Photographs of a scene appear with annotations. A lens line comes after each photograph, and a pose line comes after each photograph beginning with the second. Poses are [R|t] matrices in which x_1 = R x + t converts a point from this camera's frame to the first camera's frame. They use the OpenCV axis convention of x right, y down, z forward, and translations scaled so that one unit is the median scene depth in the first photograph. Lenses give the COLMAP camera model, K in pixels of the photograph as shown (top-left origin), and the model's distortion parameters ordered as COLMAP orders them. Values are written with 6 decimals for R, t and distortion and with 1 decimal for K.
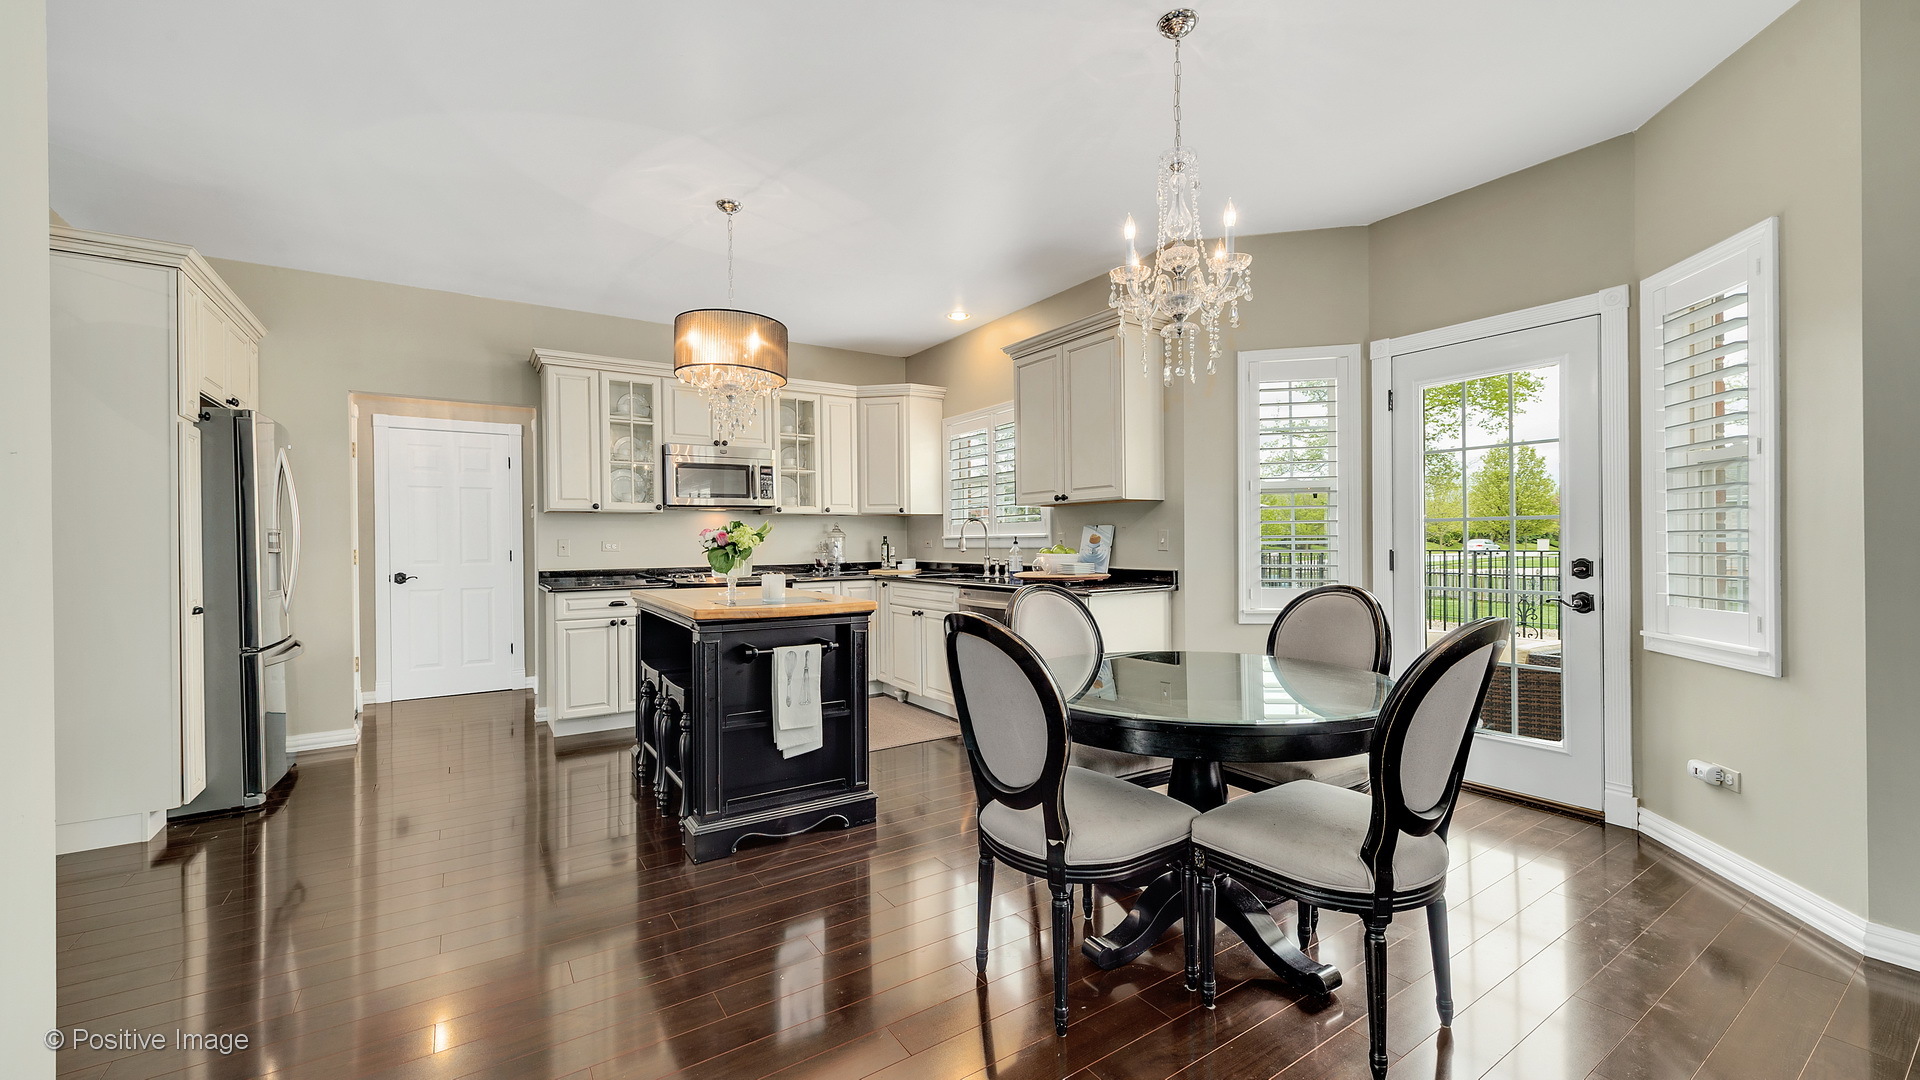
lens RADIAL K [[741.5, 0, 955.5], [0, 741.5, 538.8], [0, 0, 1]] dist [0.005577, -0.000735]
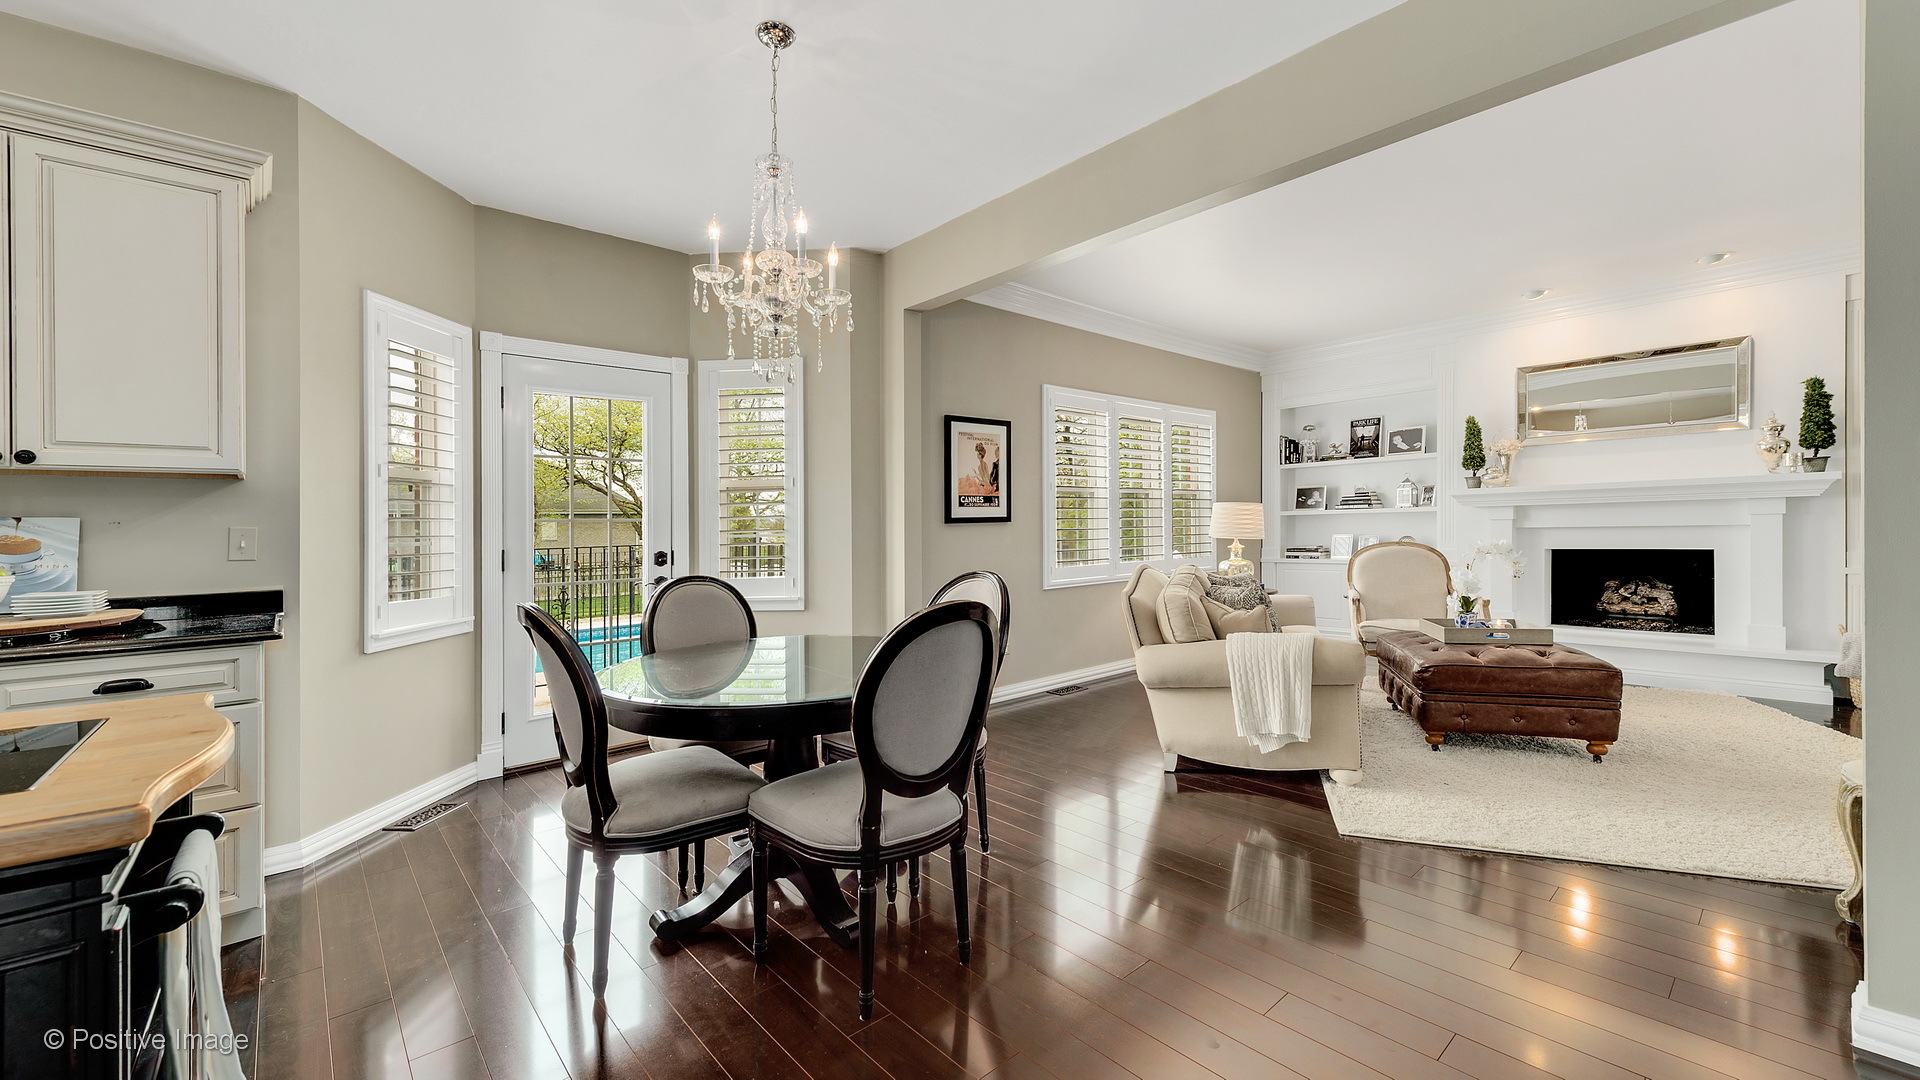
lens RADIAL K [[741.5, 0, 961.5], [0, 741.5, 537.2], [0, 0, 1]] dist [0.005577, -0.000735]
pose [[-0.141347, -0.001406, 0.989959, -0.393512], [0.016070, 0.999864, 0.003715, 0.003616], [-0.989830, 0.016433, -0.141305, 0.457044]]
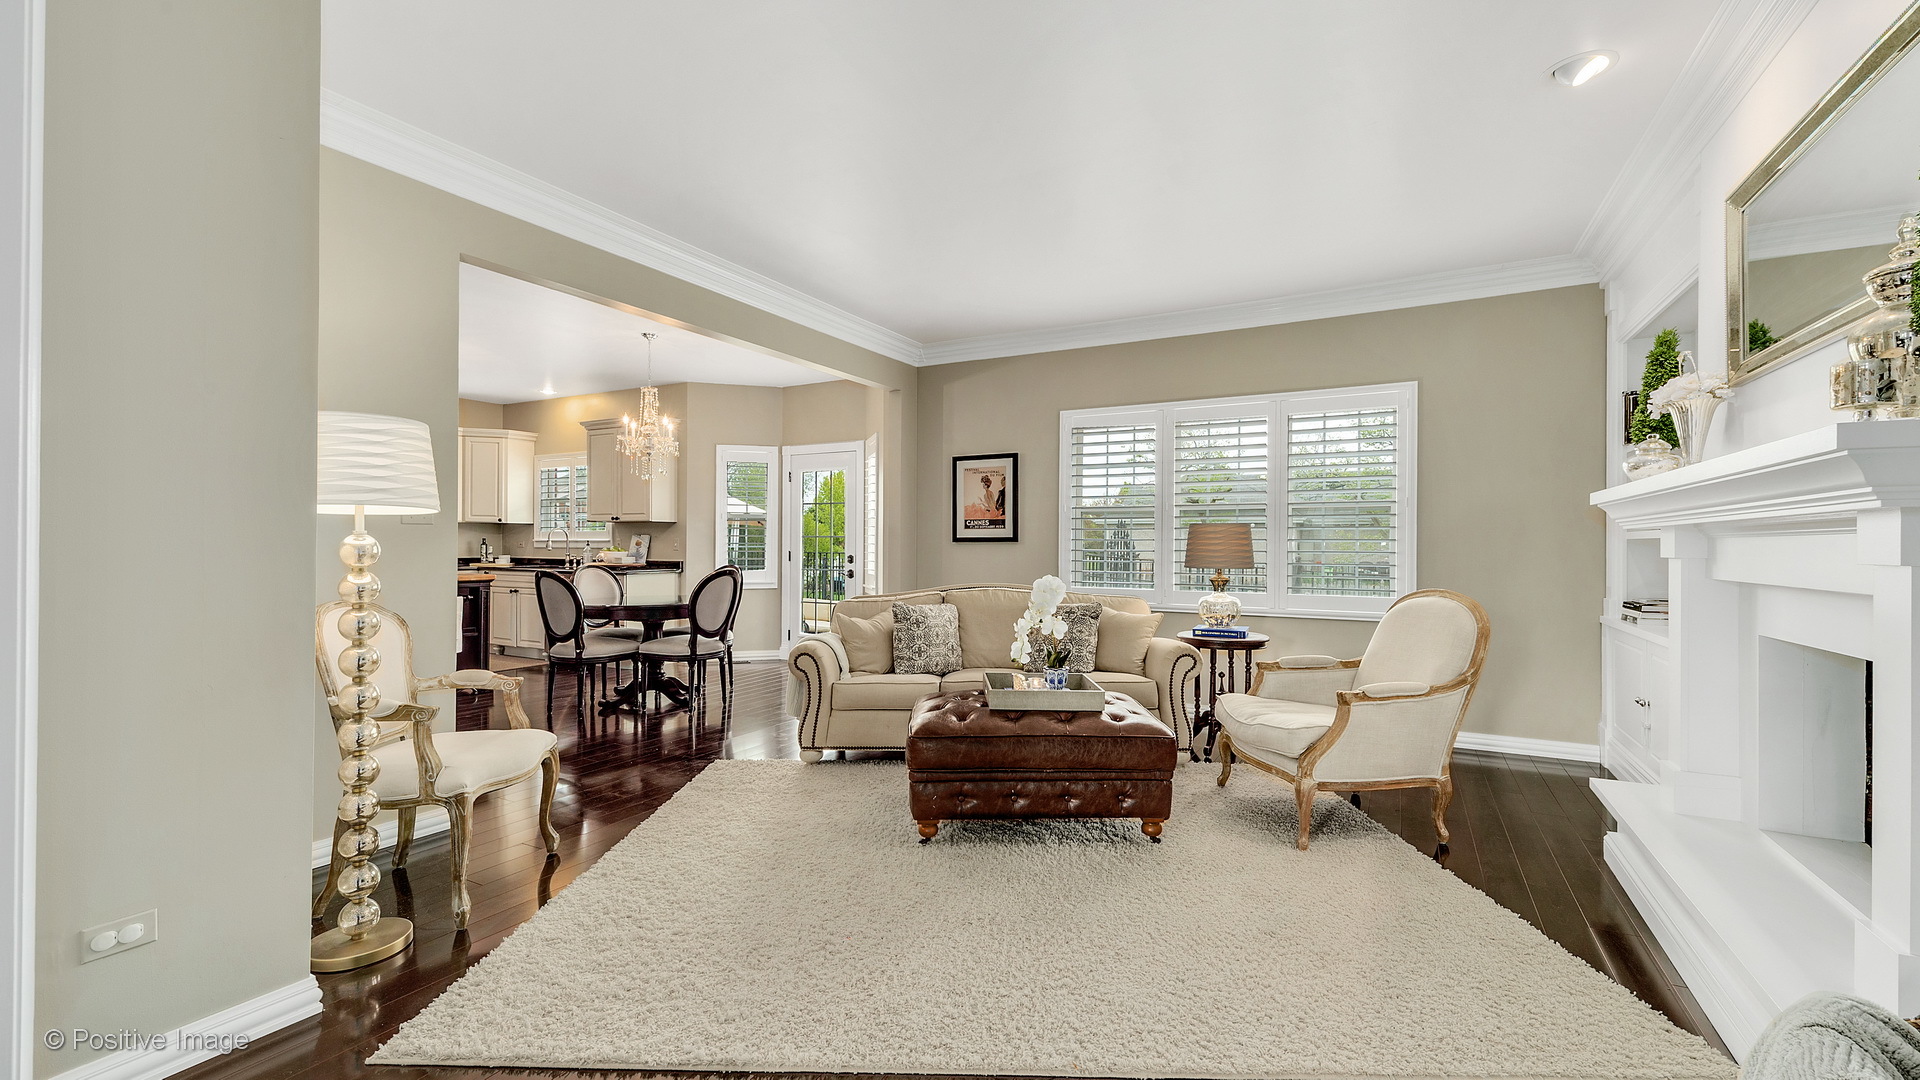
lens RADIAL K [[798.0, 0, 969.1], [0, 798.0, 551.5], [0, 0, 1]] dist [0.008393, 0.000057]
pose [[0.882046, 0.010934, 0.471036, -0.003439], [-0.016309, 0.999840, 0.007331, -0.006191], [-0.470880, -0.014149, 0.882084, -0.948847]]
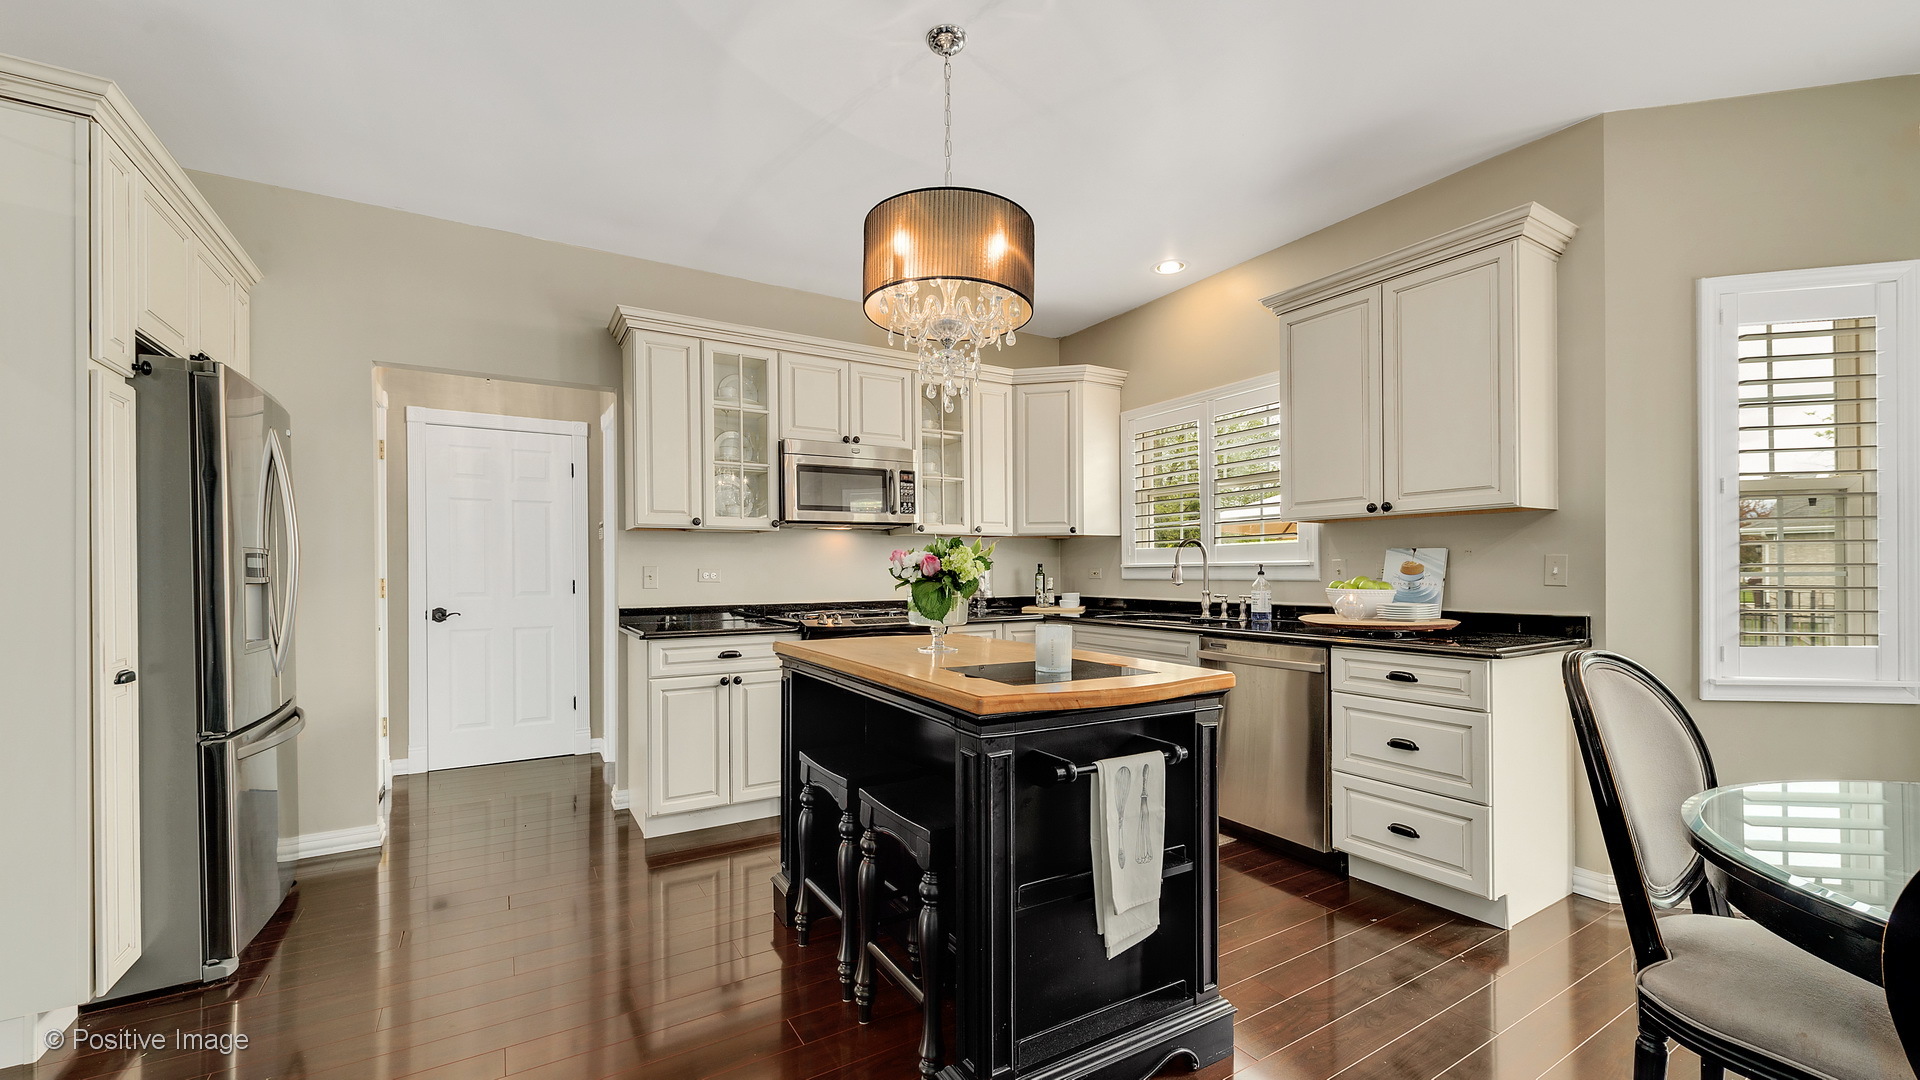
lens RADIAL K [[741.5, 0, 946.9], [0, 741.5, 567.6], [0, 0, 1]] dist [0.005577, -0.000735]
pose [[0.999181, 0.003542, -0.040320, -0.219862], [-0.003585, 0.999993, -0.001002, 0.002207], [0.040316, 0.001145, 0.999186, 0.290383]]
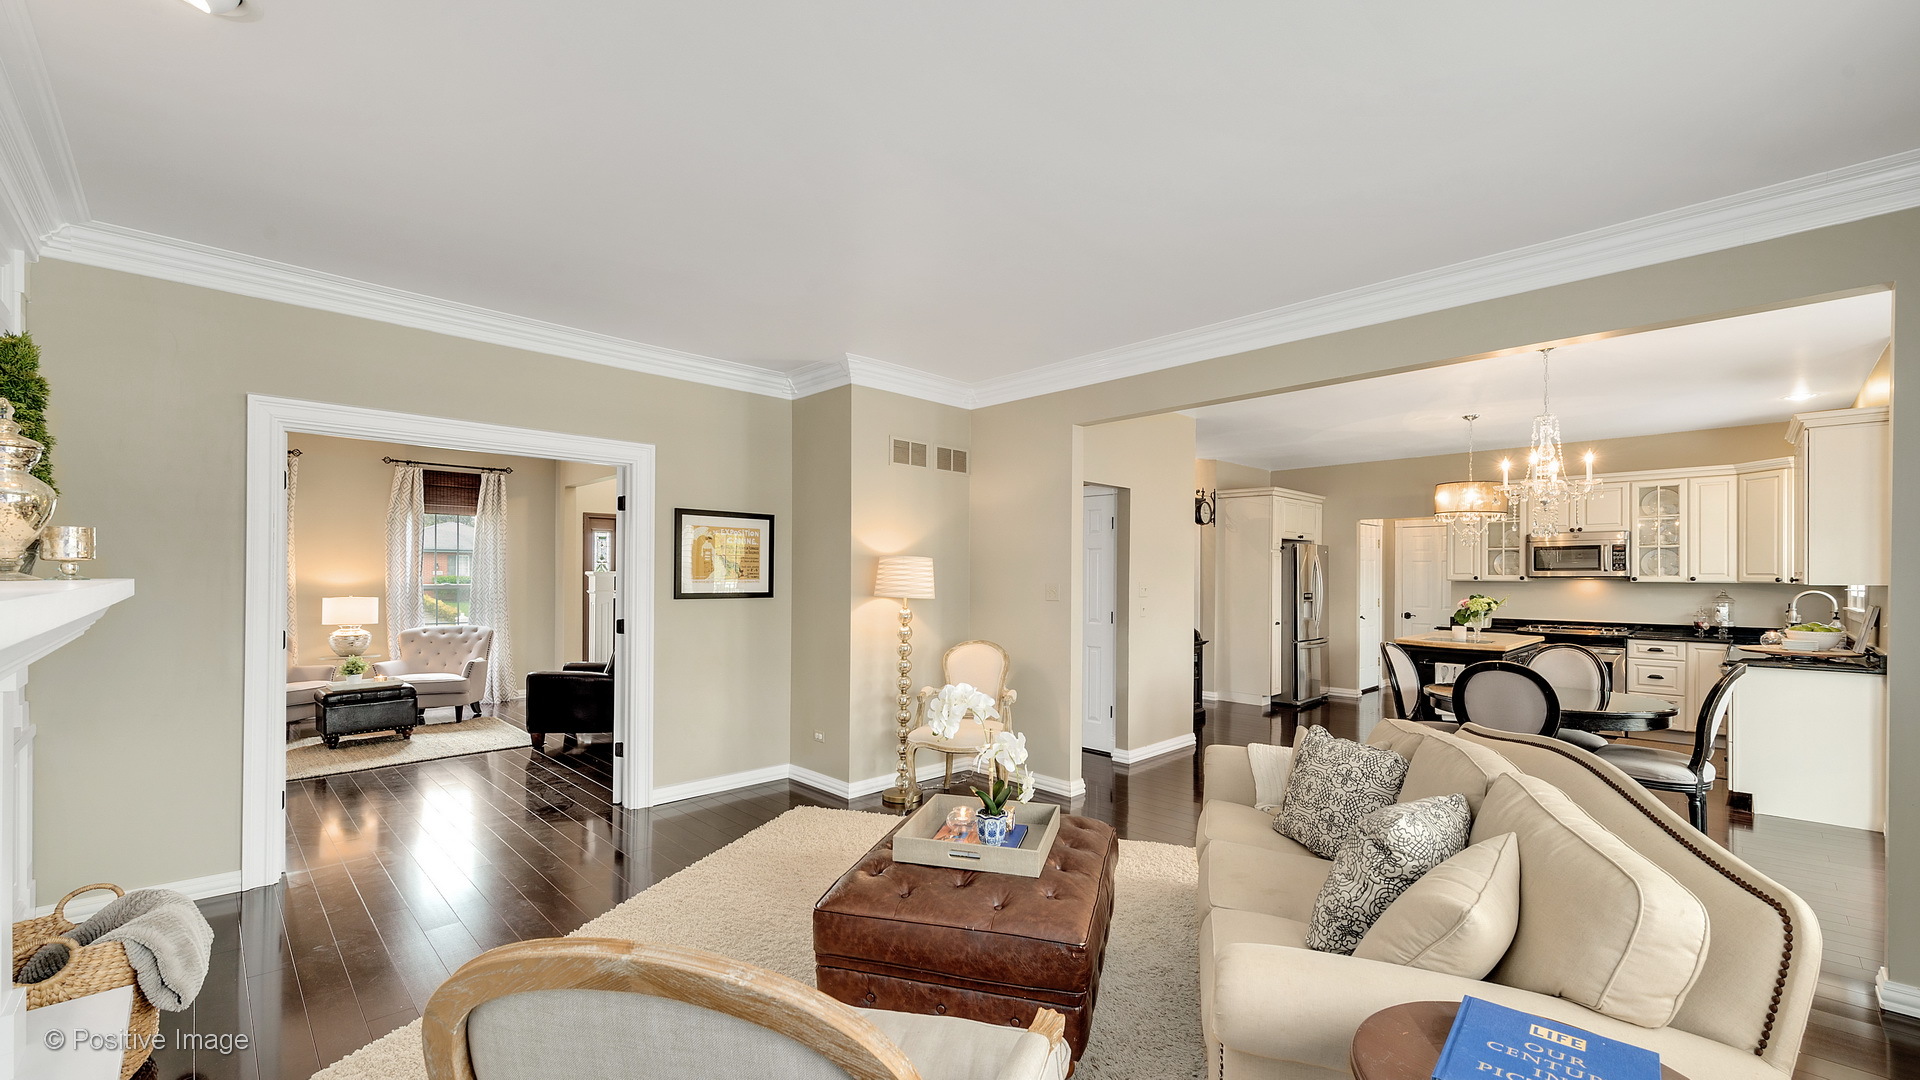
lens RADIAL K [[741.5, 0, 957.6], [0, 741.5, 574.4], [0, 0, 1]] dist [0.005577, -0.000735]
pose [[0.183386, 0.007758, -0.983010, 0.943931], [-0.002897, 0.999969, 0.007351, -0.064751], [0.983037, 0.001500, 0.183403, -0.410075]]
